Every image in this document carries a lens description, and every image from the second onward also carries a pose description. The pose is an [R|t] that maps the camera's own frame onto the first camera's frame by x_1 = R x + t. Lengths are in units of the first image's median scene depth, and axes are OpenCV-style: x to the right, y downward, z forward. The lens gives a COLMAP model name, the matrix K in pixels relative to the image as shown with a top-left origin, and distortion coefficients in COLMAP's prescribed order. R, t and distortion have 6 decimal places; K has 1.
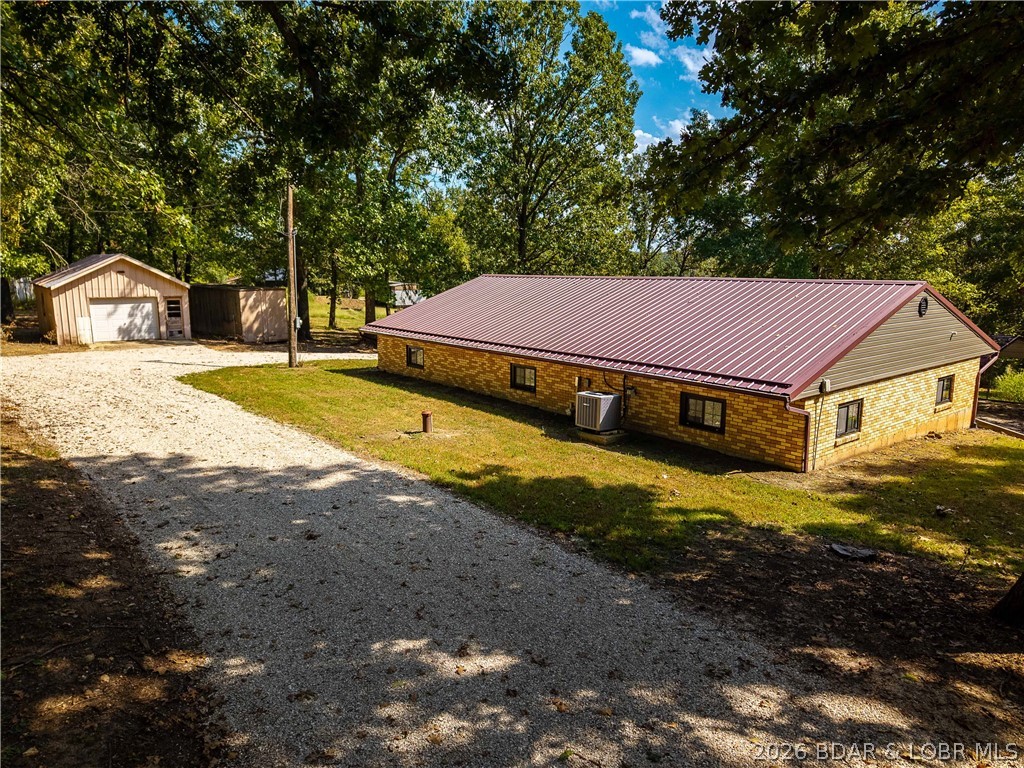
lens RADIAL K [[702.3, 0, 512.0], [0, 702.3, 384.0], [0, 0, 1]] dist [0.001040, -0.002829]
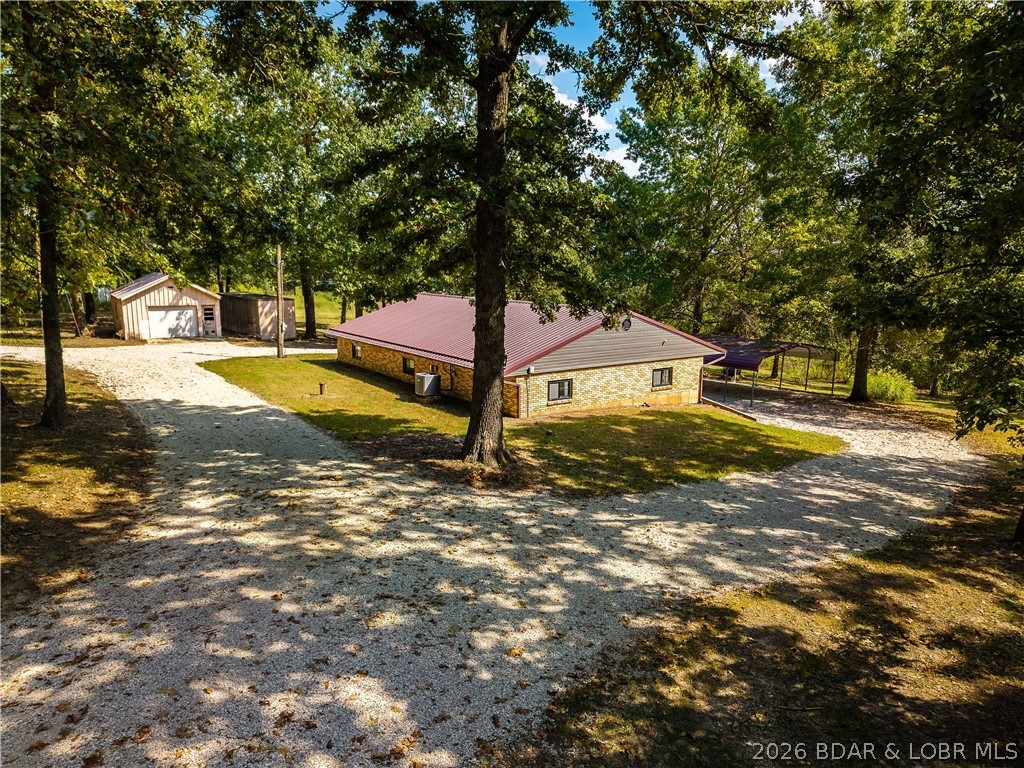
lens RADIAL K [[702.3, 0, 512.0], [0, 702.3, 384.0], [0, 0, 1]] dist [0.001040, -0.002829]
pose [[0.996576, 0.017925, -0.080713, 0.274876], [-0.017900, 0.999839, 0.001033, 0.019048], [0.080718, 0.000416, 0.996737, -0.387350]]
